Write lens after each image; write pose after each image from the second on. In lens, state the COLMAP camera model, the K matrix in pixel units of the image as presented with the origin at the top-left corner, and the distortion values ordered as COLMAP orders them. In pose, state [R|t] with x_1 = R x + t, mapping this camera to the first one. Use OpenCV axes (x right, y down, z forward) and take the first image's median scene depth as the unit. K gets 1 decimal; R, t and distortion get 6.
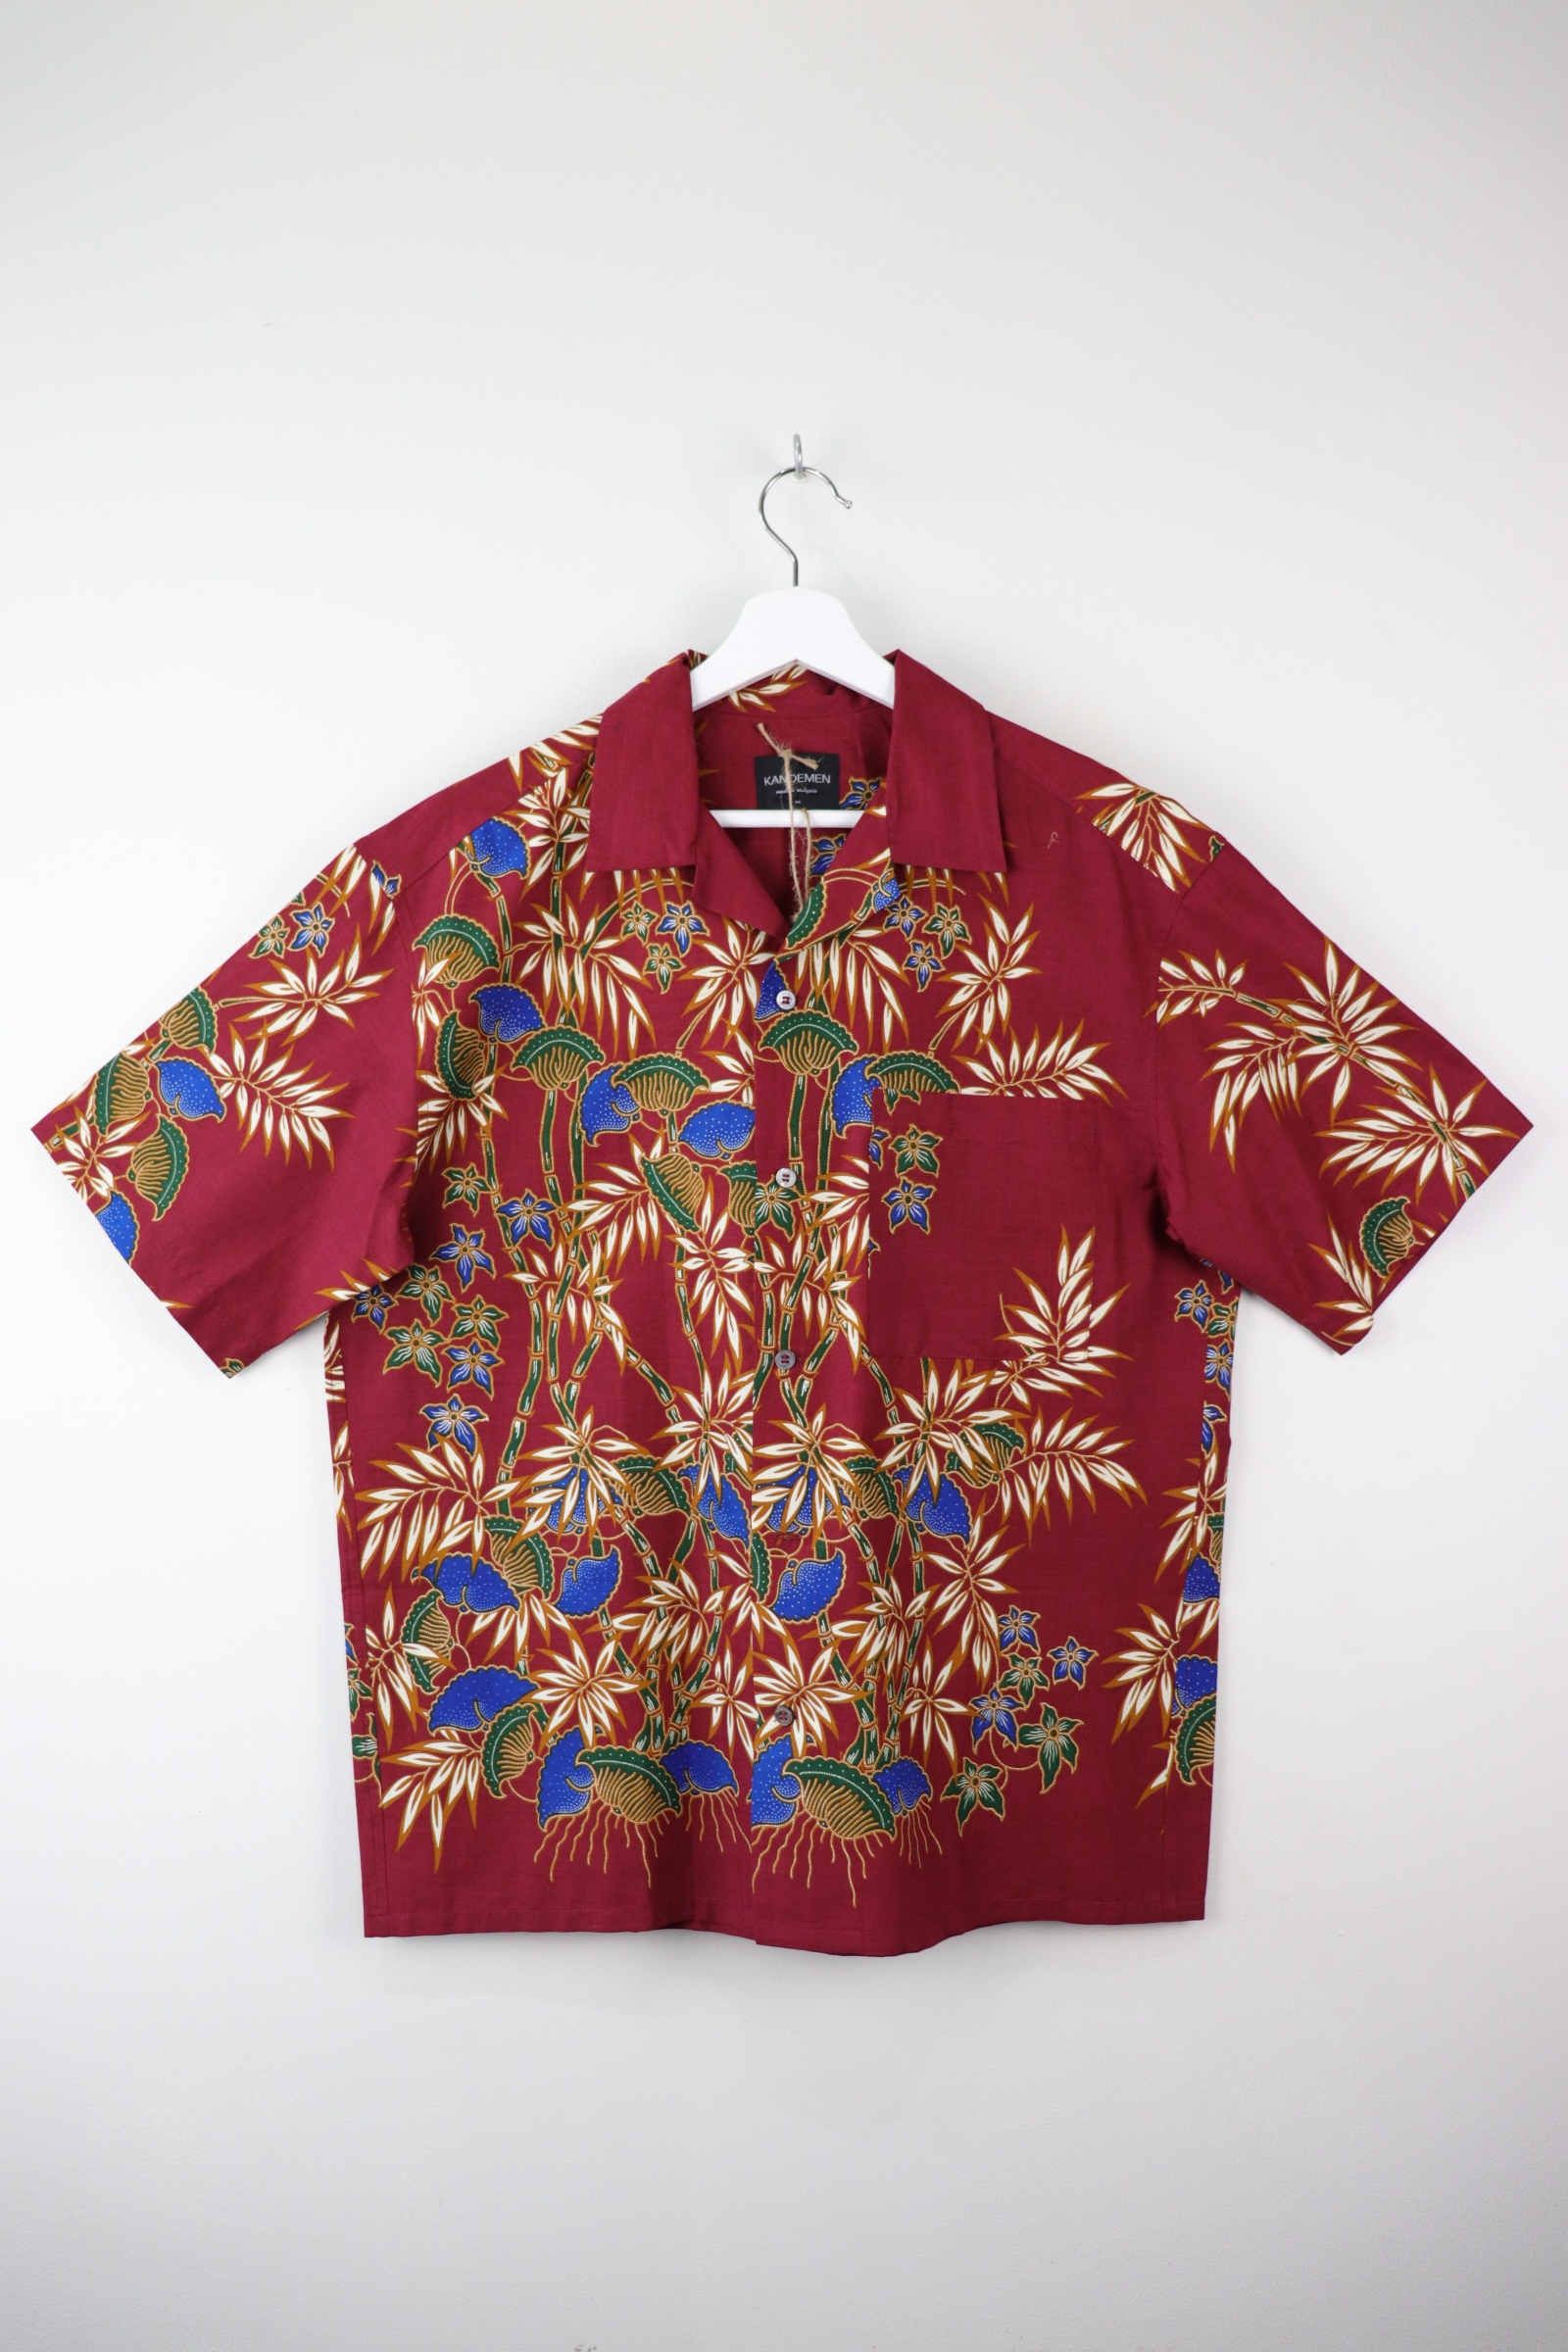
lens RADIAL K [[1941.3, 0, 785.0], [0, 1941.3, 1149.3], [0, 0, 1]] dist [-0.185160, 0.163689]
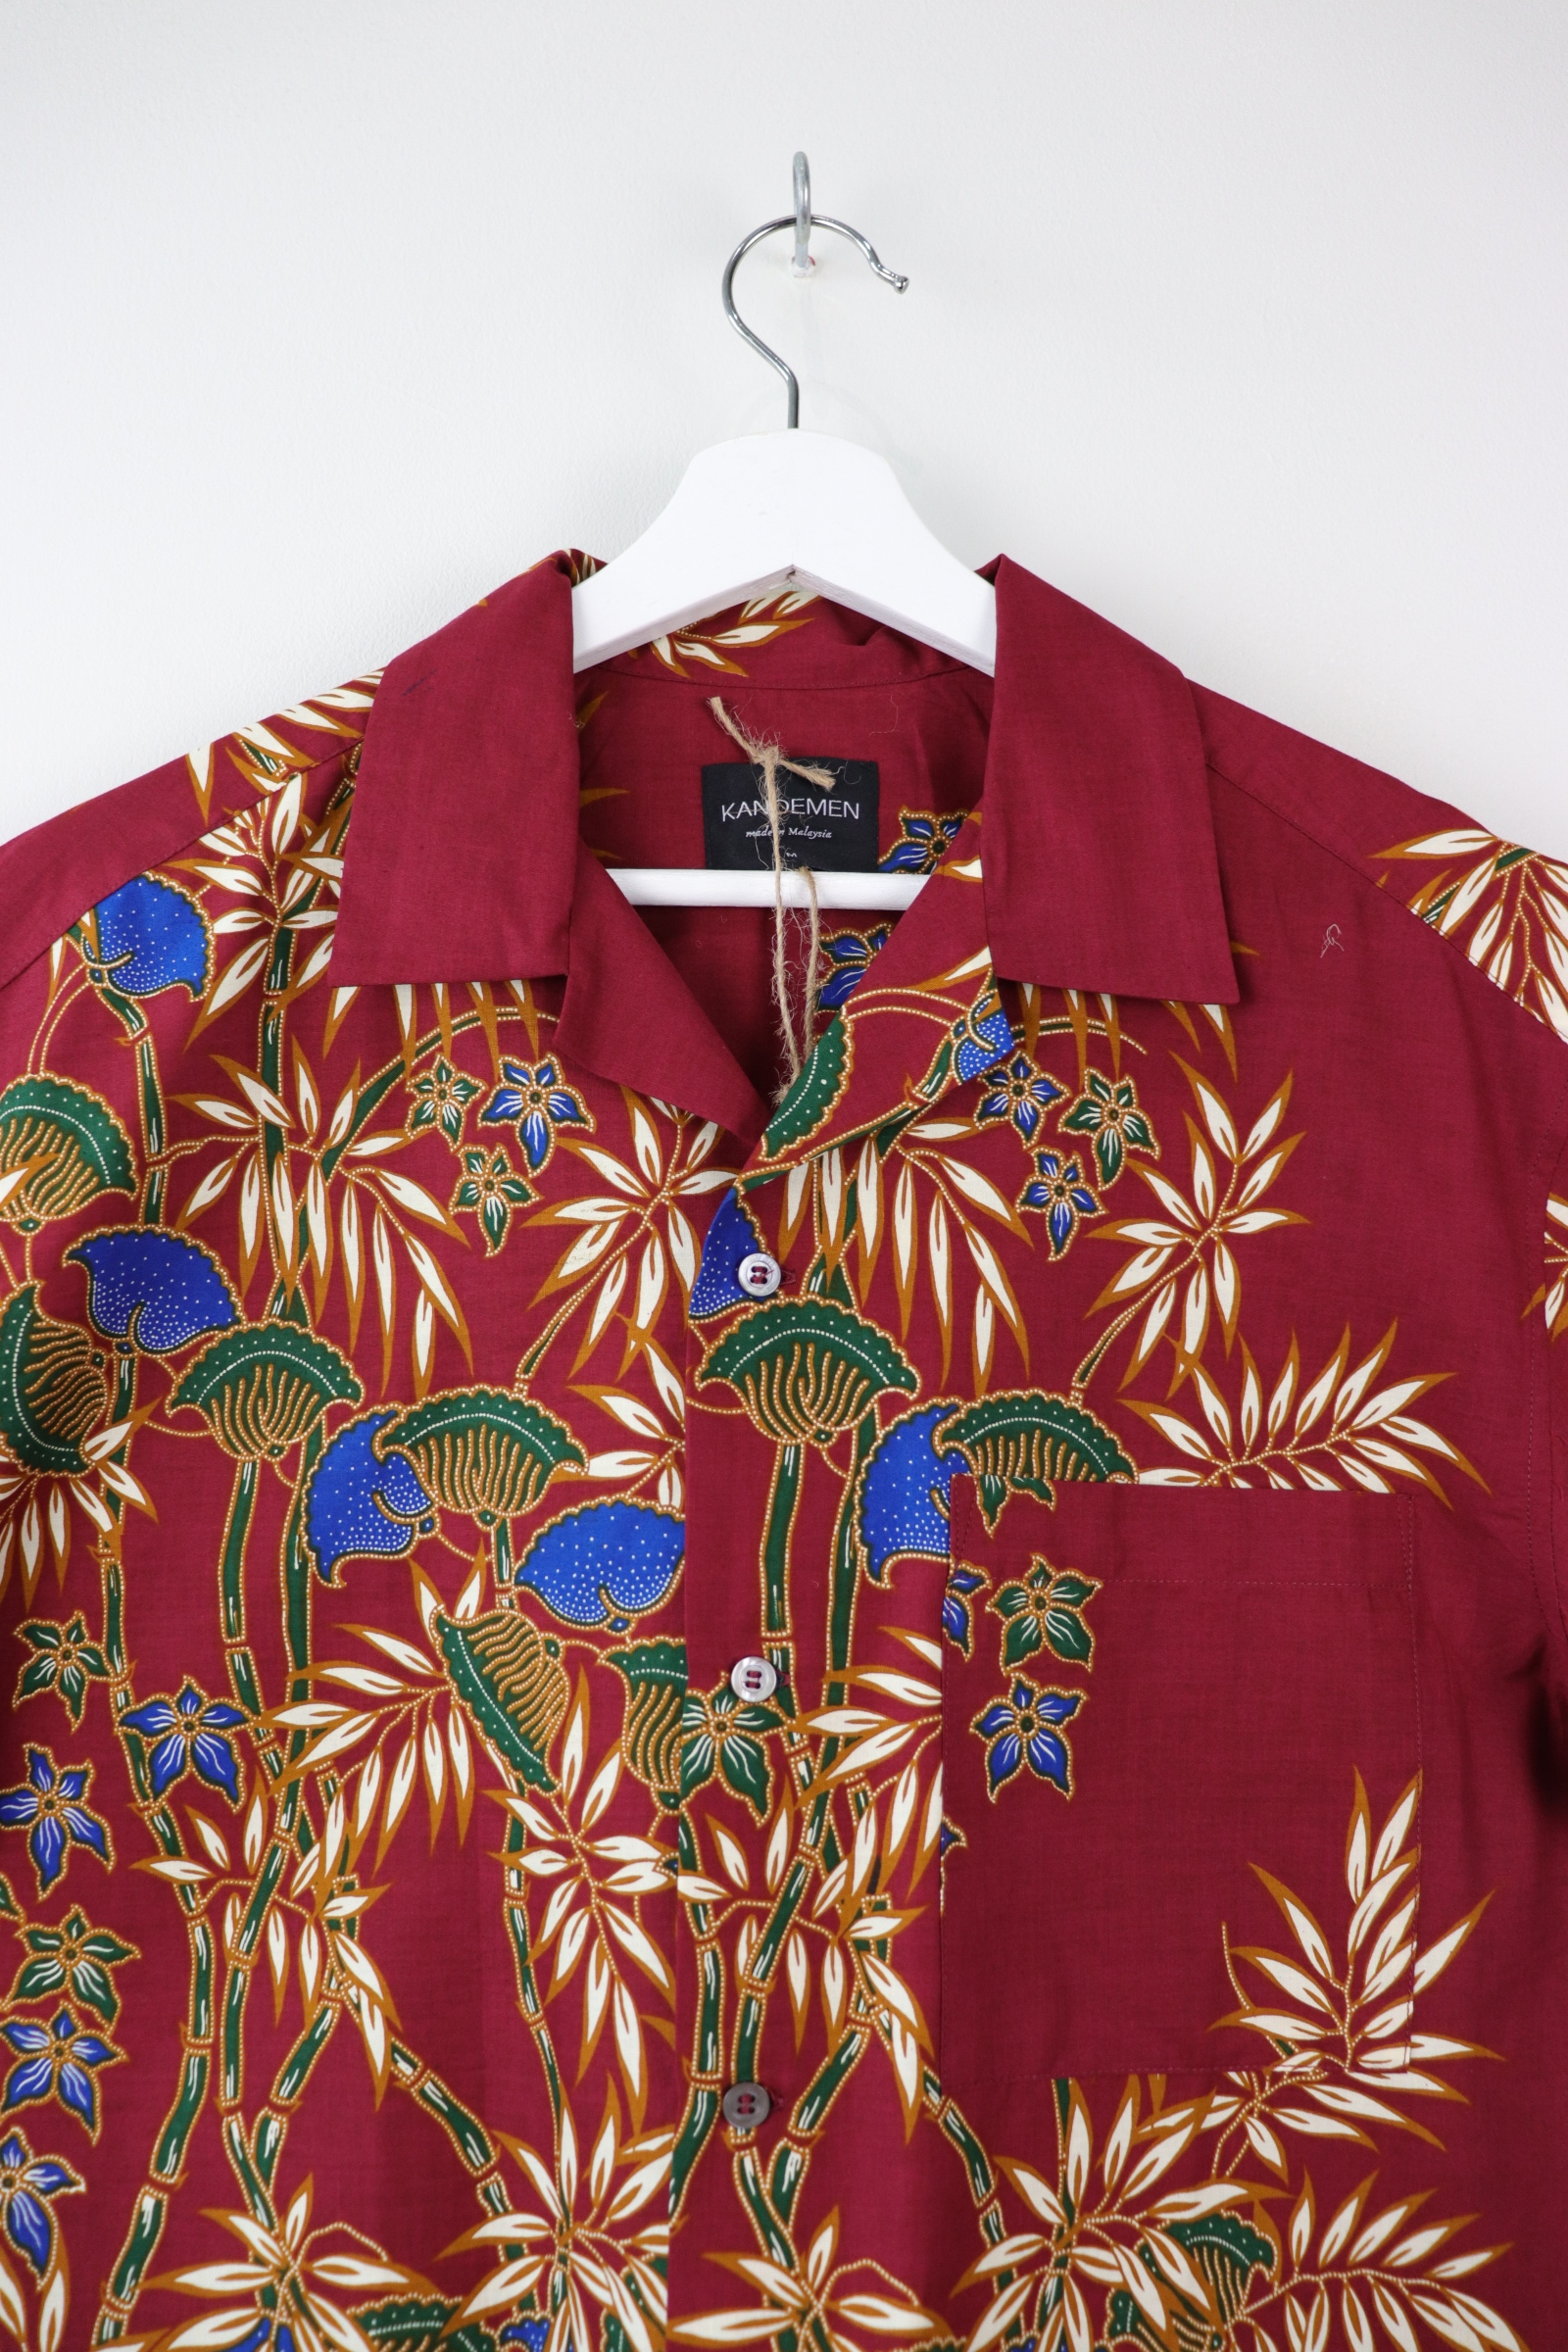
lens RADIAL K [[1941.3, 0, 785.0], [0, 1941.3, 1149.3], [0, 0, 1]] dist [-0.185160, 0.163689]
pose [[0.999824, 0.015175, 0.011052, 0.000900], [-0.013451, 0.989760, -0.142107, -0.041342], [-0.013096, 0.141933, 0.989790, 0.542961]]
